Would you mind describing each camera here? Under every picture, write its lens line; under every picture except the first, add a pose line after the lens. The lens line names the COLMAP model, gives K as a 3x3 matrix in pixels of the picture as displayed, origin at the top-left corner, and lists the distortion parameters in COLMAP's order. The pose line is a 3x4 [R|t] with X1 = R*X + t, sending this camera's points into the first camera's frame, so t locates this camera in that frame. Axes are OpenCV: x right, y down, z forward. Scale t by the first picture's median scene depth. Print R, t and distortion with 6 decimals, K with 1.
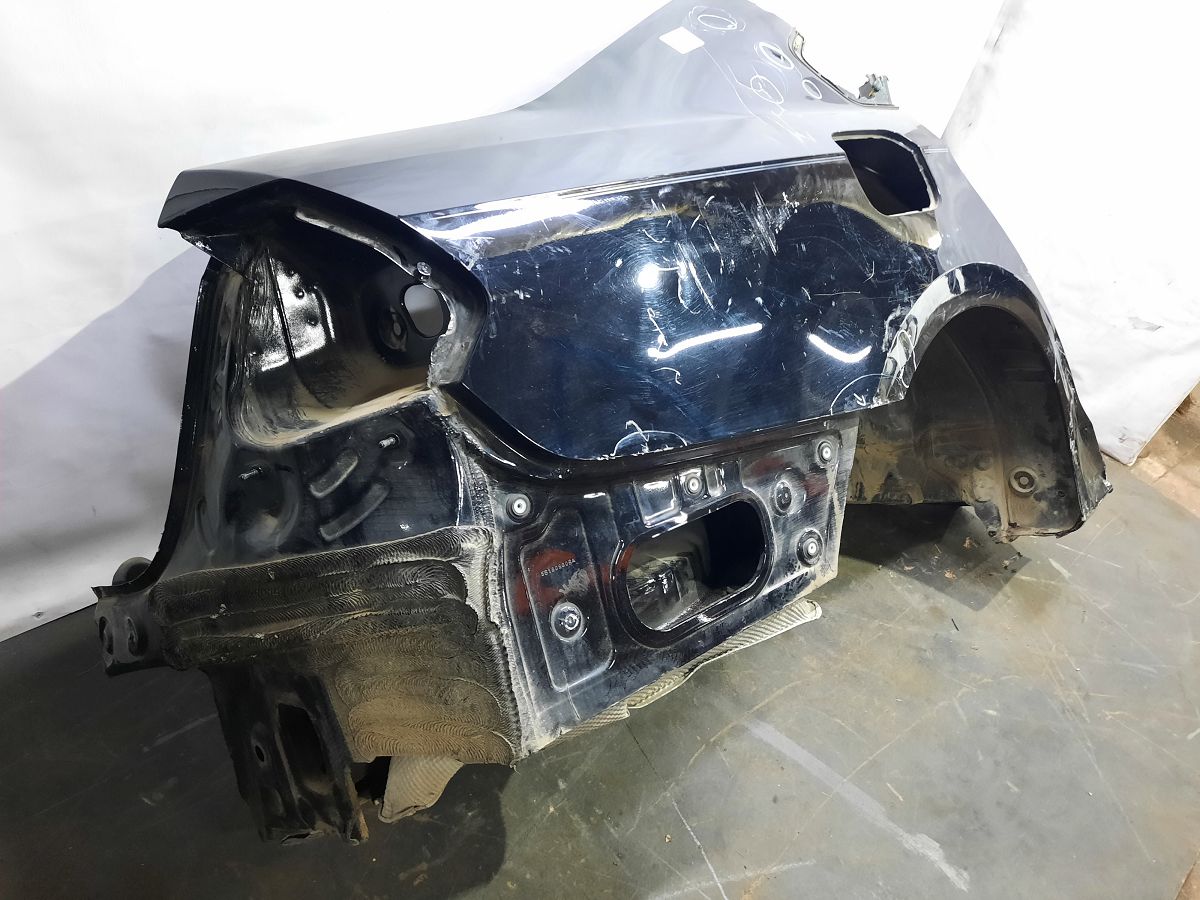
lens RADIAL K [[917.3, 0, 599.1], [0, 917.3, 446.9], [0, 0, 1]] dist [0.062914, -0.053178]
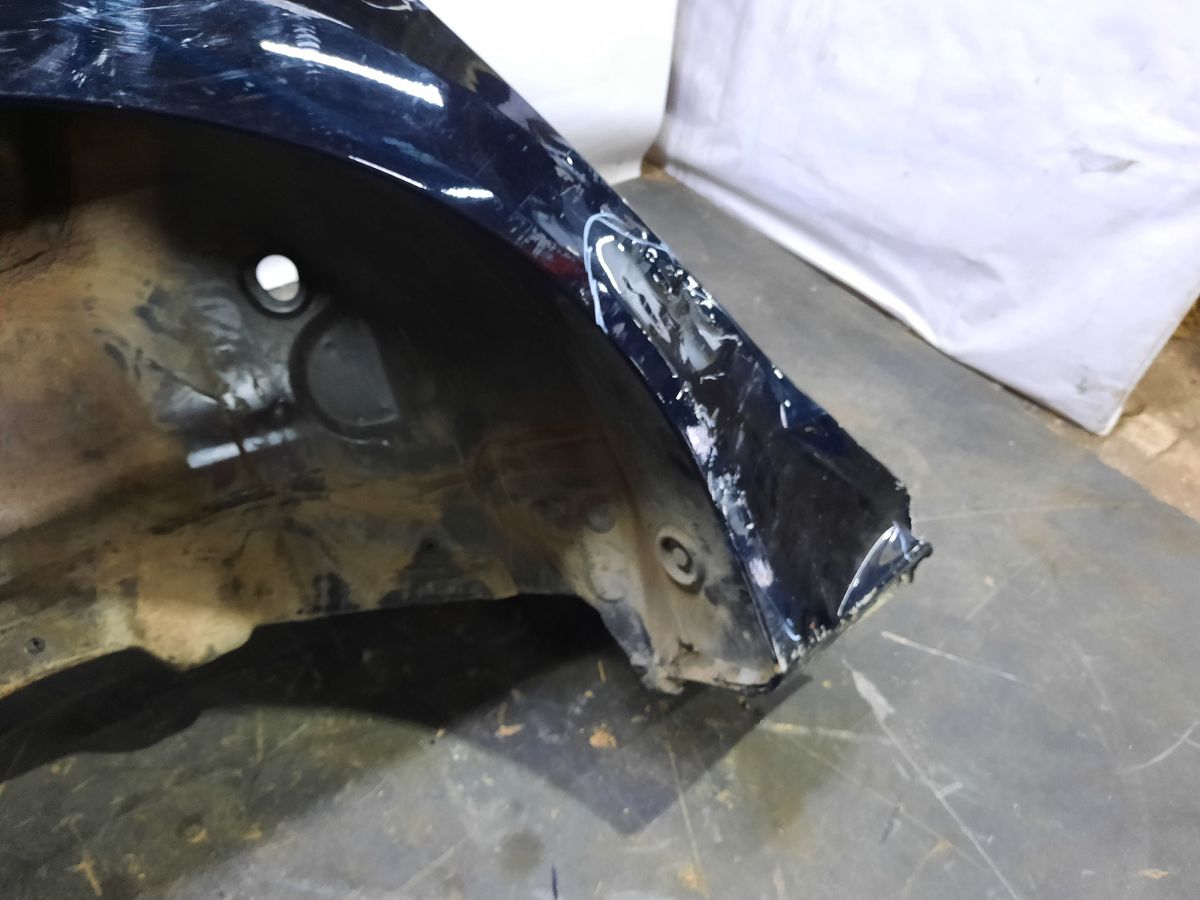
lens RADIAL K [[917.3, 0, 604.3], [0, 917.3, 450.3], [0, 0, 1]] dist [0.062914, -0.053178]
pose [[0.989533, -0.062228, -0.130200, 0.459519], [0.073267, 0.993953, 0.081790, -0.045981], [0.124323, -0.090474, 0.988108, 0.561805]]
